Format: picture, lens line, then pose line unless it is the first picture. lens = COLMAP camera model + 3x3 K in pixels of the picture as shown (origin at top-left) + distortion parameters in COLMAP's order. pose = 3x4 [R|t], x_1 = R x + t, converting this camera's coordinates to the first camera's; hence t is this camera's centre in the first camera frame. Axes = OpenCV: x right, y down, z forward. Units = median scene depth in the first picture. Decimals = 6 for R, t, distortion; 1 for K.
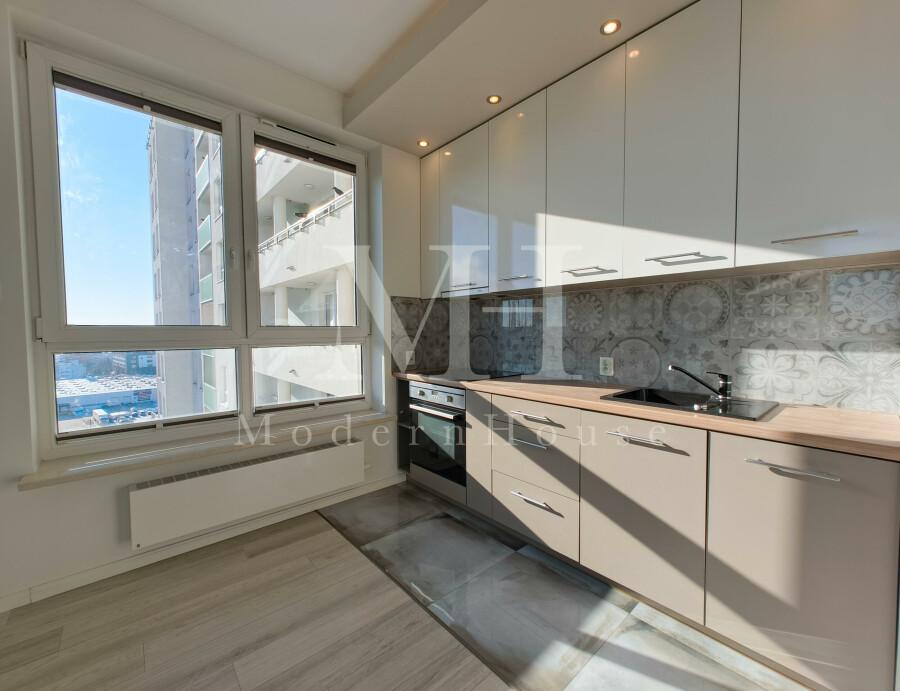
lens RADIAL K [[379.3, 0, 453.0], [0, 379.3, 346.7], [0, 0, 1]] dist [0.001128, 0.000200]
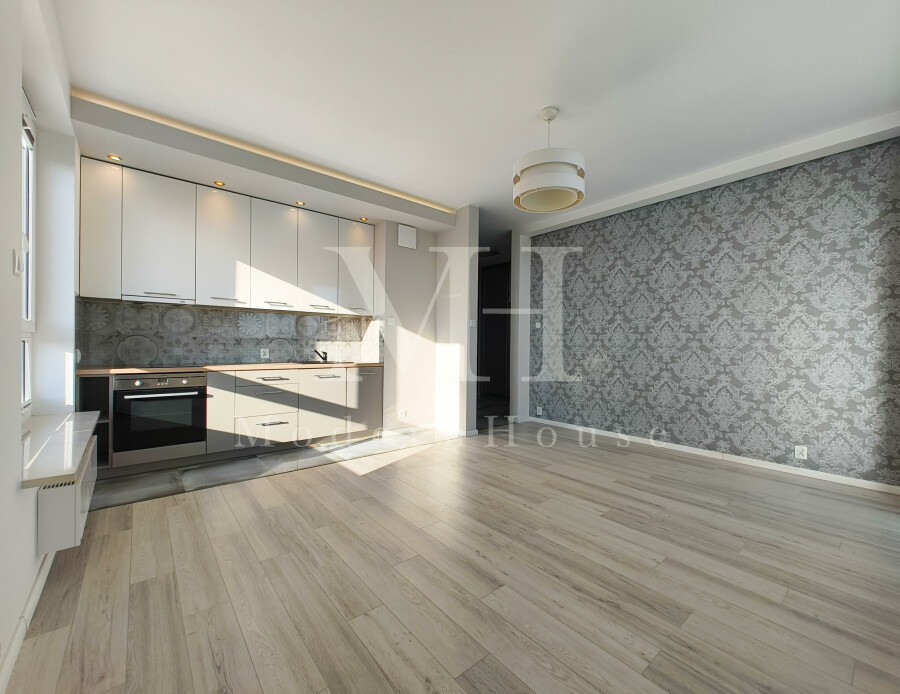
lens RADIAL K [[379.3, 0, 452.7], [0, 379.3, 346.8], [0, 0, 1]] dist [0.001128, 0.000200]
pose [[0.043035, 0.004336, 0.999064, -1.449293], [0.036054, 0.999332, -0.005890, 0.064695], [-0.998423, 0.036274, 0.042850, 0.001988]]
